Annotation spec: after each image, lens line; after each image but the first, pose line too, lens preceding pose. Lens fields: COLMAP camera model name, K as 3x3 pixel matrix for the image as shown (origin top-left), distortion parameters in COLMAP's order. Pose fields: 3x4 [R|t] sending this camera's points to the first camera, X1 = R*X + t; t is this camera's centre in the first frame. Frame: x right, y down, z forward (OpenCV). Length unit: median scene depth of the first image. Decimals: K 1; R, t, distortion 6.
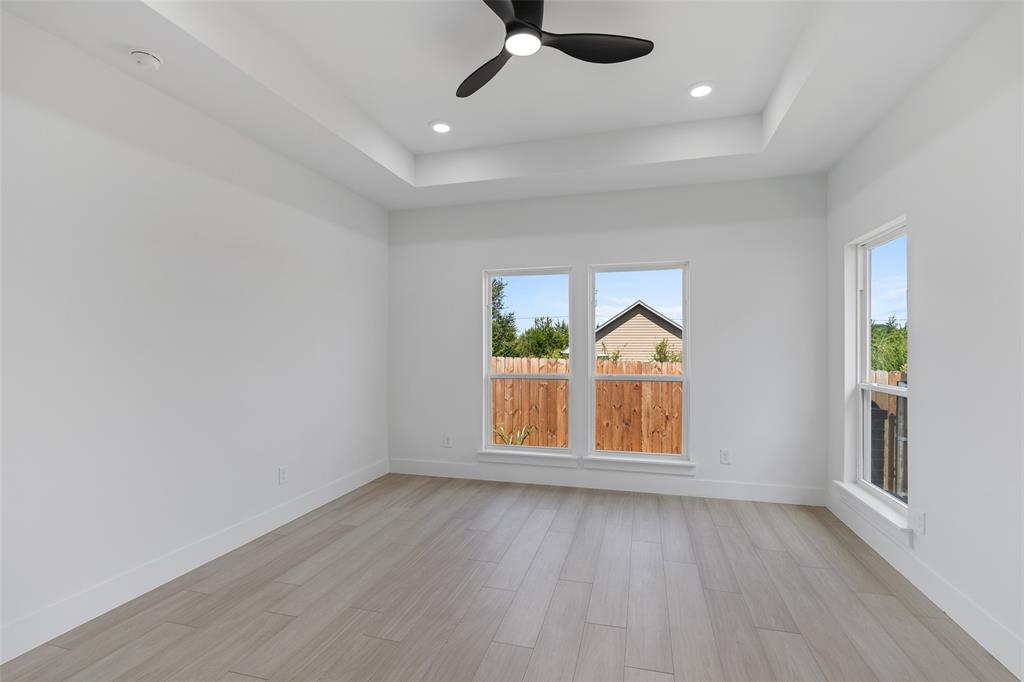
lens RADIAL K [[487.5, 0, 509.3], [0, 487.5, 336.3], [0, 0, 1]] dist [0.016495, -0.001114]
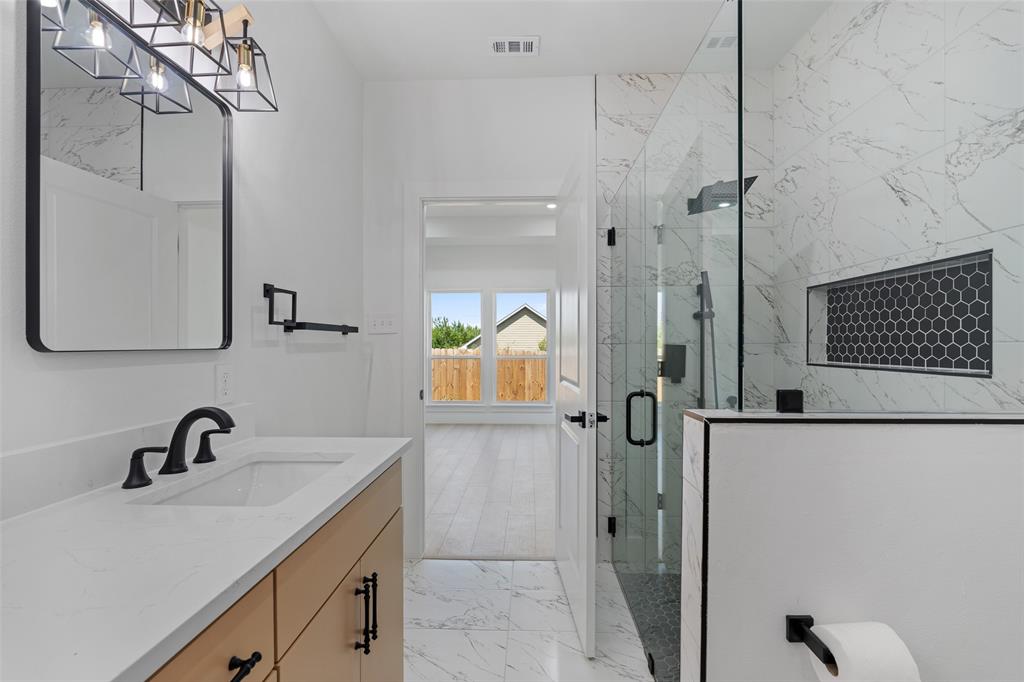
lens RADIAL K [[468.0, 0, 512.4], [0, 468.0, 338.4], [0, 0, 1]] dist [0.015277, 0.002245]
pose [[0.973425, 0.001425, 0.229004, -0.084301], [-0.003090, 0.999971, 0.006911, 0.004822], [-0.228987, -0.007435, 0.973401, -0.344222]]
